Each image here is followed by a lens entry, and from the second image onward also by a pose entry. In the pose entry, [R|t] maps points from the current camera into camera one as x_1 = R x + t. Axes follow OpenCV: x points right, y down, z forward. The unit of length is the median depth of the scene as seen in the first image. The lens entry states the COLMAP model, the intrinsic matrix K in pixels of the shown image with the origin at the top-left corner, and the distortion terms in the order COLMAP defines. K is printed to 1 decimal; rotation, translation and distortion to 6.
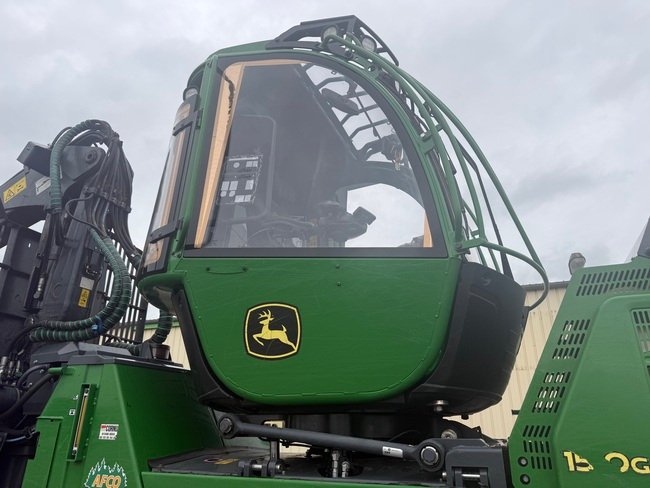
lens RADIAL K [[460.9, 0, 322.7], [0, 460.9, 226.4], [0, 0, 1]] dist [0.035512, -0.038493]
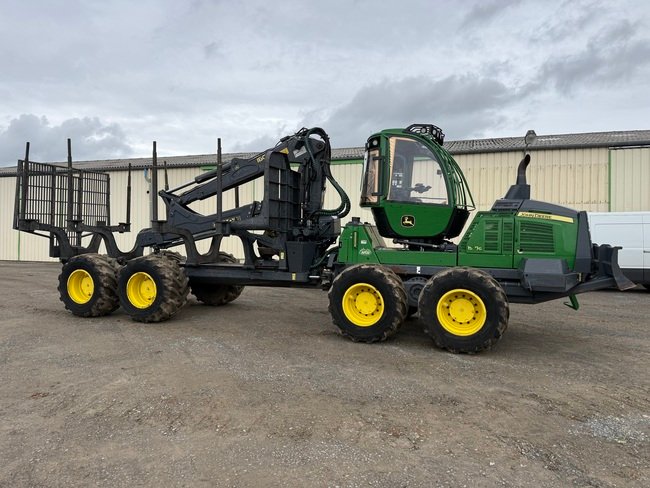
lens RADIAL K [[460.9, 0, 326.3], [0, 460.9, 244.4], [0, 0, 1]] dist [0.035512, -0.038493]
pose [[0.999342, 0.007406, 0.035521, -0.932991], [-0.021436, 0.910350, 0.413284, -1.222147], [-0.029276, -0.413774, 0.909909, -2.721248]]
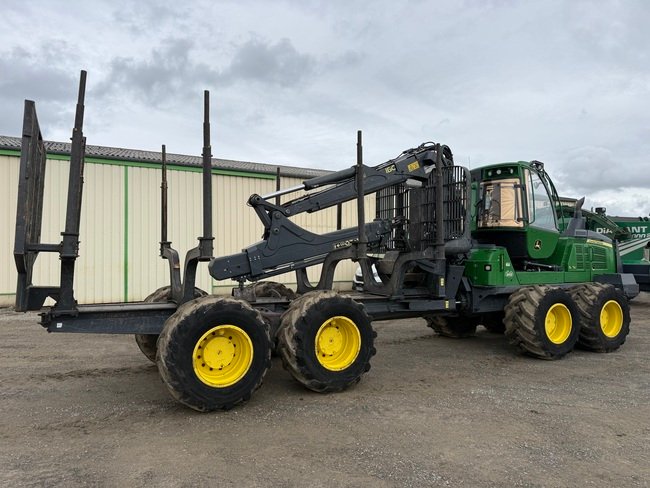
lens RADIAL K [[460.9, 0, 324.0], [0, 460.9, 242.0], [0, 0, 1]] dist [0.035512, -0.038493]
pose [[0.650232, 0.021494, 0.759431, -4.807752], [-0.299322, 0.925998, 0.230073, -0.227351], [-0.698287, -0.376915, 0.608548, -0.341026]]
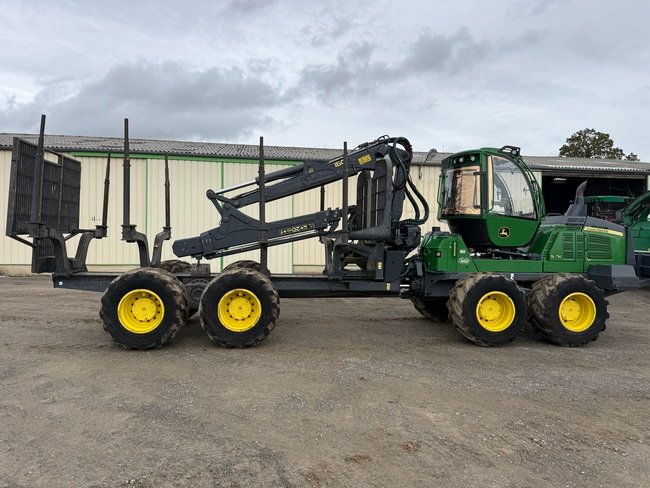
lens RADIAL K [[460.9, 0, 323.0], [0, 460.9, 242.9], [0, 0, 1]] dist [0.035512, -0.038493]
pose [[0.876523, 0.007012, 0.481309, -3.691550], [-0.204022, 0.911051, 0.358276, -0.918880], [-0.435985, -0.412235, 0.799987, -1.867134]]
